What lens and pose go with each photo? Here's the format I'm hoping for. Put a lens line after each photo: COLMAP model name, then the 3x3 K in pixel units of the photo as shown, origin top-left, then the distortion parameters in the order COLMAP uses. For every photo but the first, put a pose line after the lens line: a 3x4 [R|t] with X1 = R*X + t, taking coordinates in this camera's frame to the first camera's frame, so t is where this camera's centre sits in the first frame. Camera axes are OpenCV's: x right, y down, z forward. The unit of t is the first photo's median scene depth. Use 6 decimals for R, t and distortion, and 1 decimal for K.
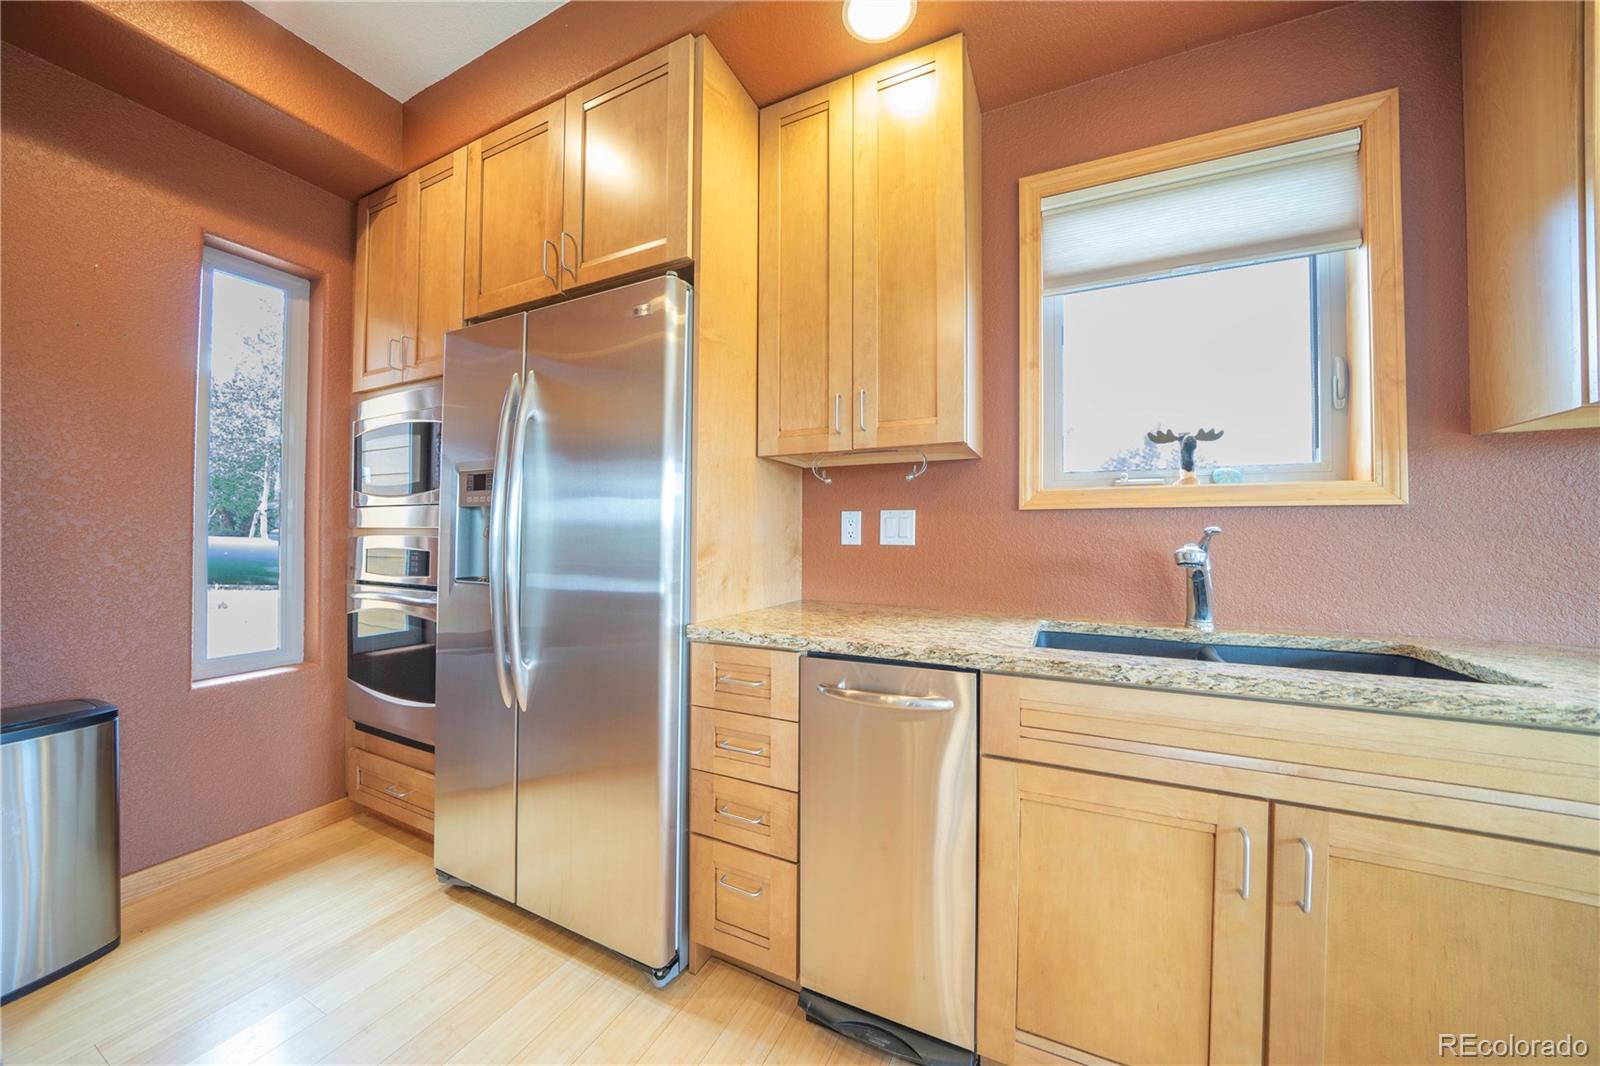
lens RADIAL K [[554.5, 0, 795.0], [0, 554.5, 535.1], [0, 0, 1]] dist [-0.022888, 0.000616]
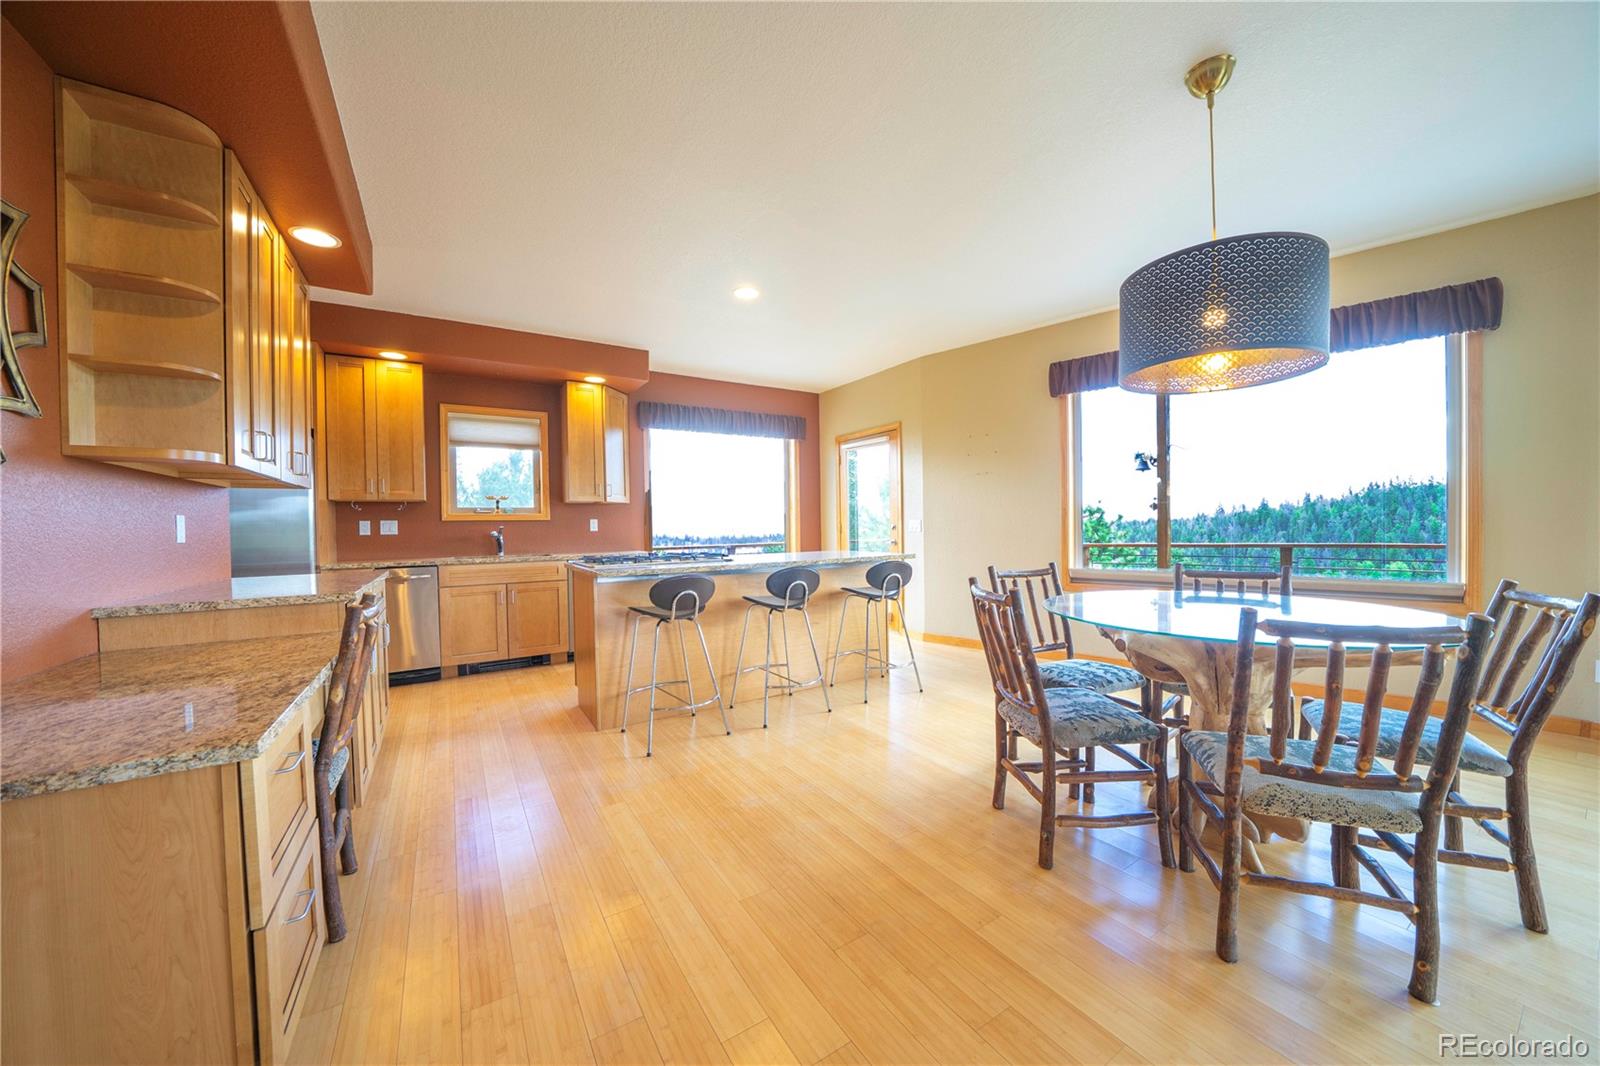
lens RADIAL K [[554.5, 0, 791.3], [0, 554.5, 534.4], [0, 0, 1]] dist [-0.022888, 0.000616]
pose [[0.532900, -0.027679, 0.845725, -1.117482], [0.013898, 0.999616, 0.023959, -0.019807], [-0.846064, -0.001014, 0.533081, -2.204372]]
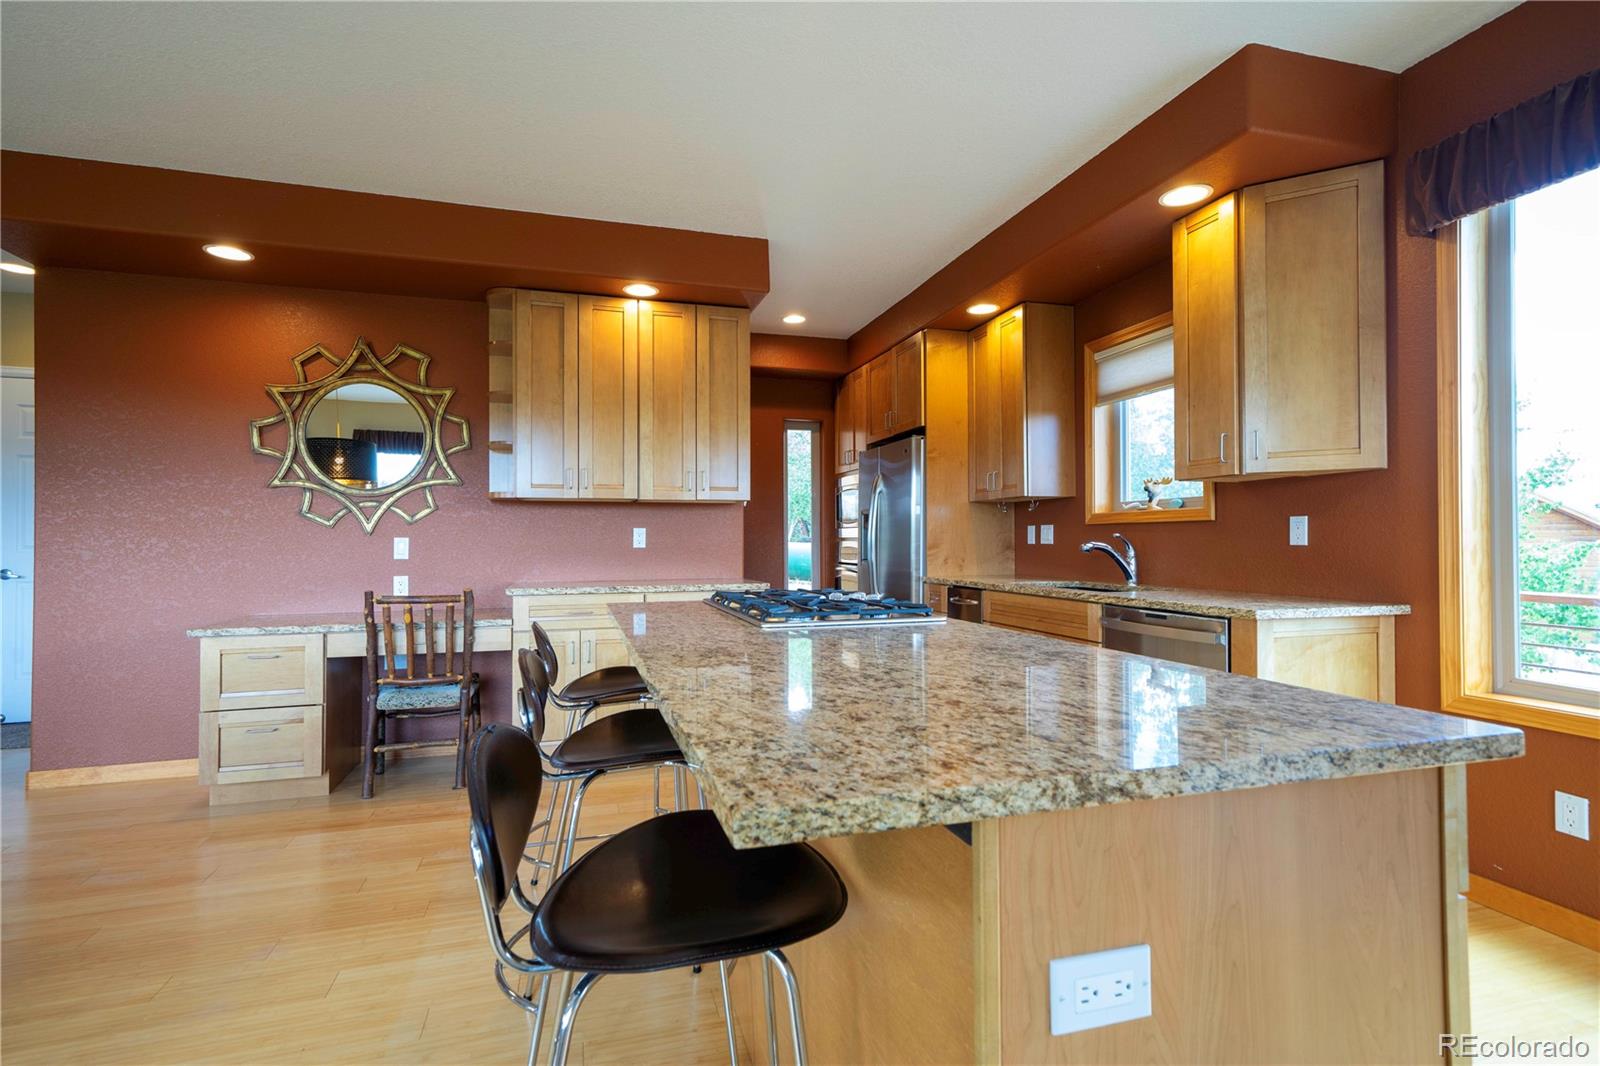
lens RADIAL K [[746.7, 0, 794.9], [0, 746.7, 532.9], [0, 0, 1]] dist [0.011961, 0.002936]
pose [[0.678628, -0.016933, -0.734287, 1.712431], [0.013077, 0.999854, -0.010971, -0.002565], [0.734366, -0.002157, 0.678751, -1.541354]]
